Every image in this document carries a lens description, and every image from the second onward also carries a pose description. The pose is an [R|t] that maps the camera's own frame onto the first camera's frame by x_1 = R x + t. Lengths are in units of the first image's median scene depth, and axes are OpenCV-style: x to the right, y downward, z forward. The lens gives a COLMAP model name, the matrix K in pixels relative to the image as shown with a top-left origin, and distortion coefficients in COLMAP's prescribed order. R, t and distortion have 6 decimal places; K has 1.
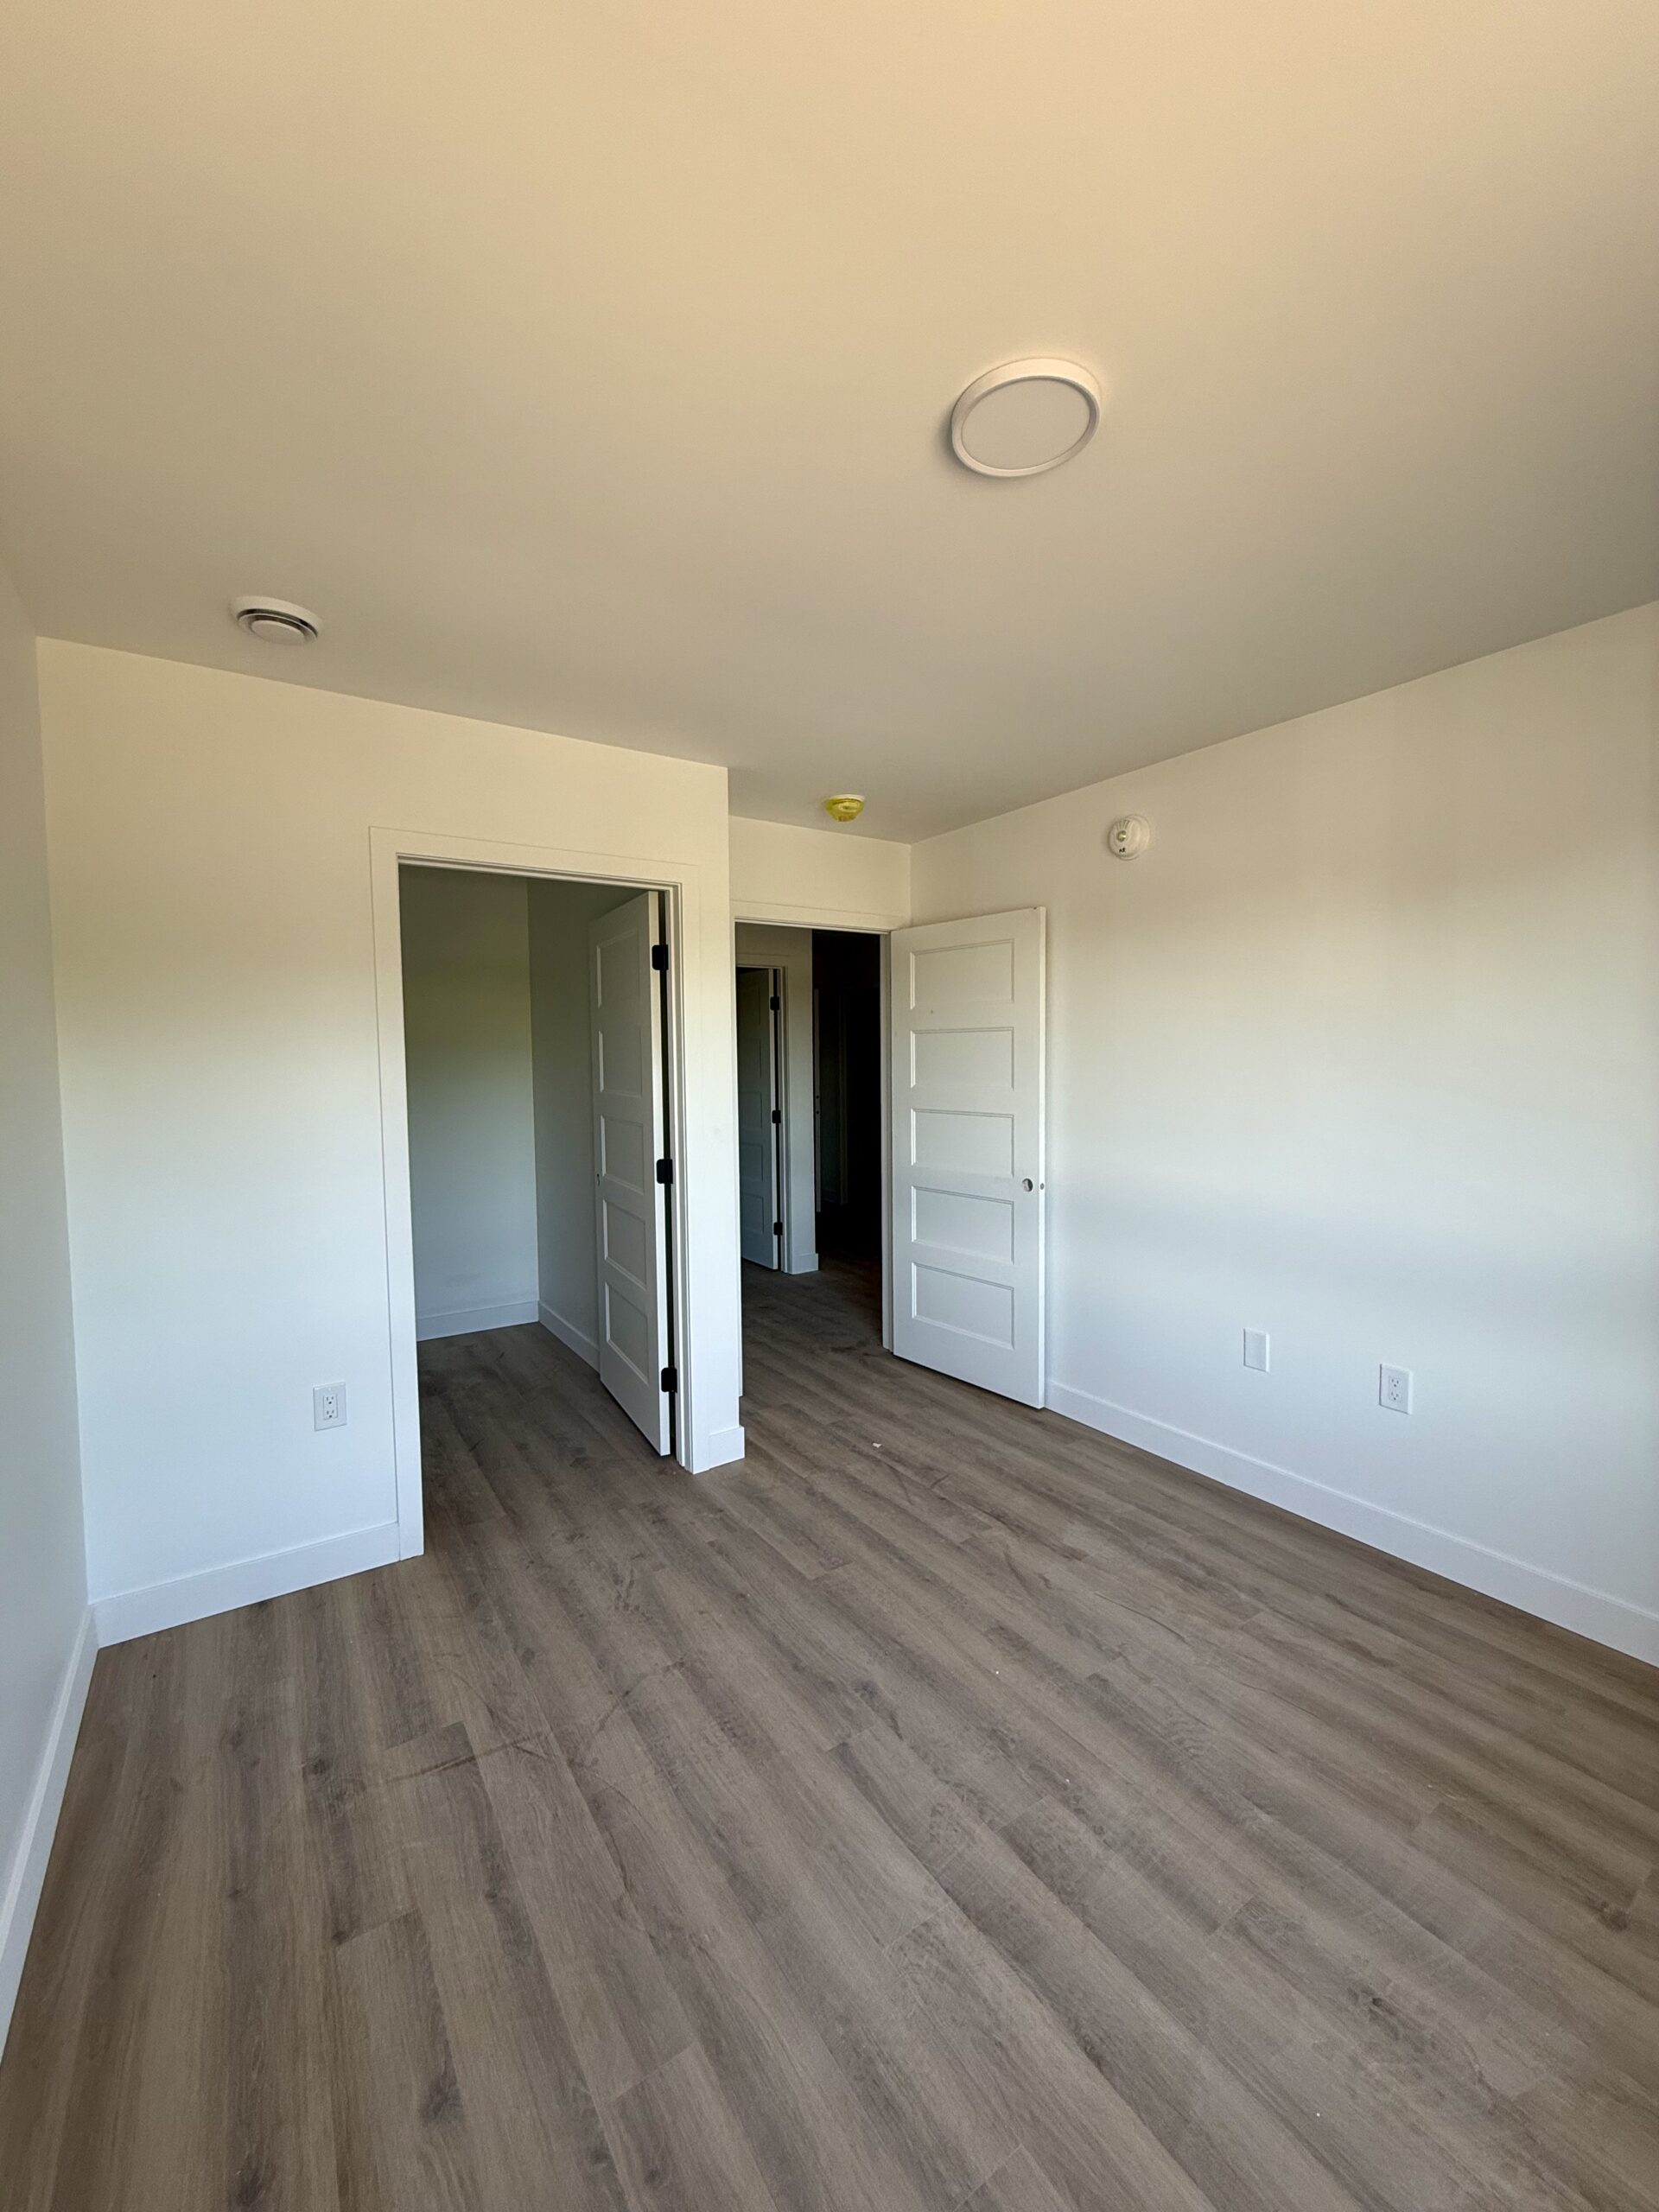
lens RADIAL K [[880.4, 0, 829.5], [0, 880.4, 1106.0], [0, 0, 1]] dist [0.001265, 0.000064]
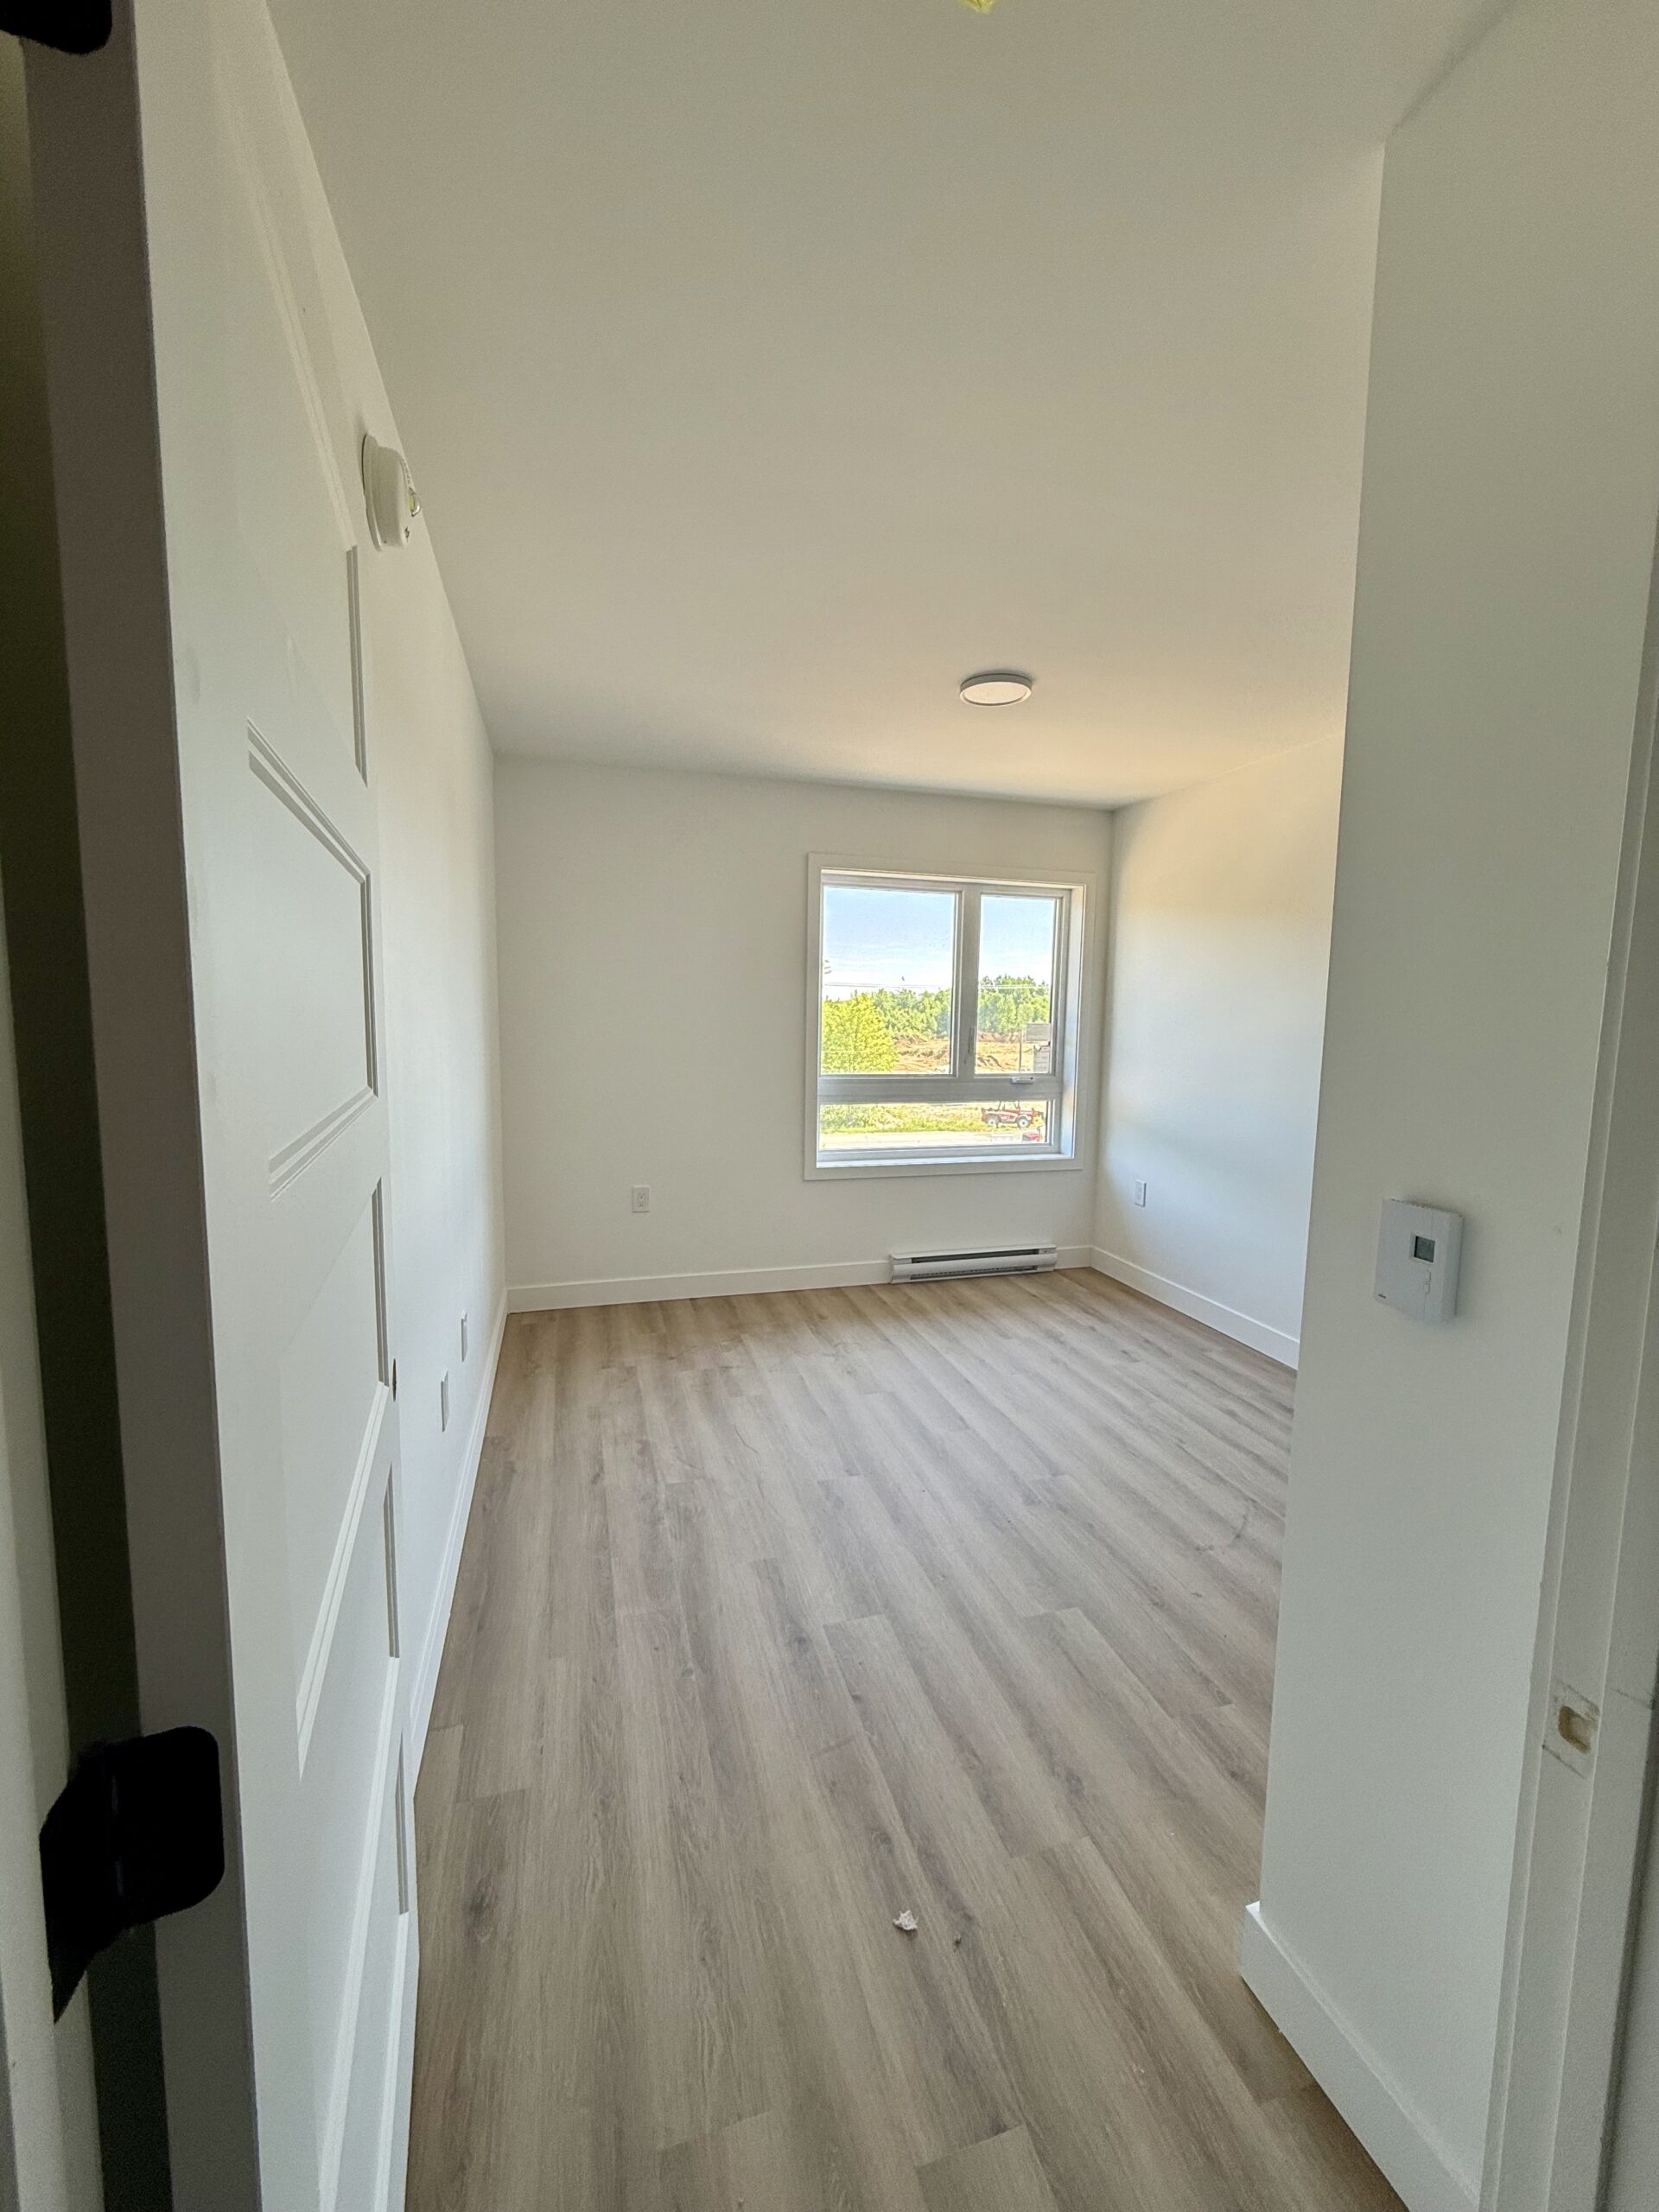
lens RADIAL K [[880.4, 0, 829.5], [0, 880.4, 1106.0], [0, 0, 1]] dist [0.001265, 0.000064]
pose [[-0.954791, -0.036058, 0.295083, -0.029921], [0.011973, 0.987147, 0.159367, -0.092186], [-0.297036, 0.155695, -0.942087, 1.977035]]
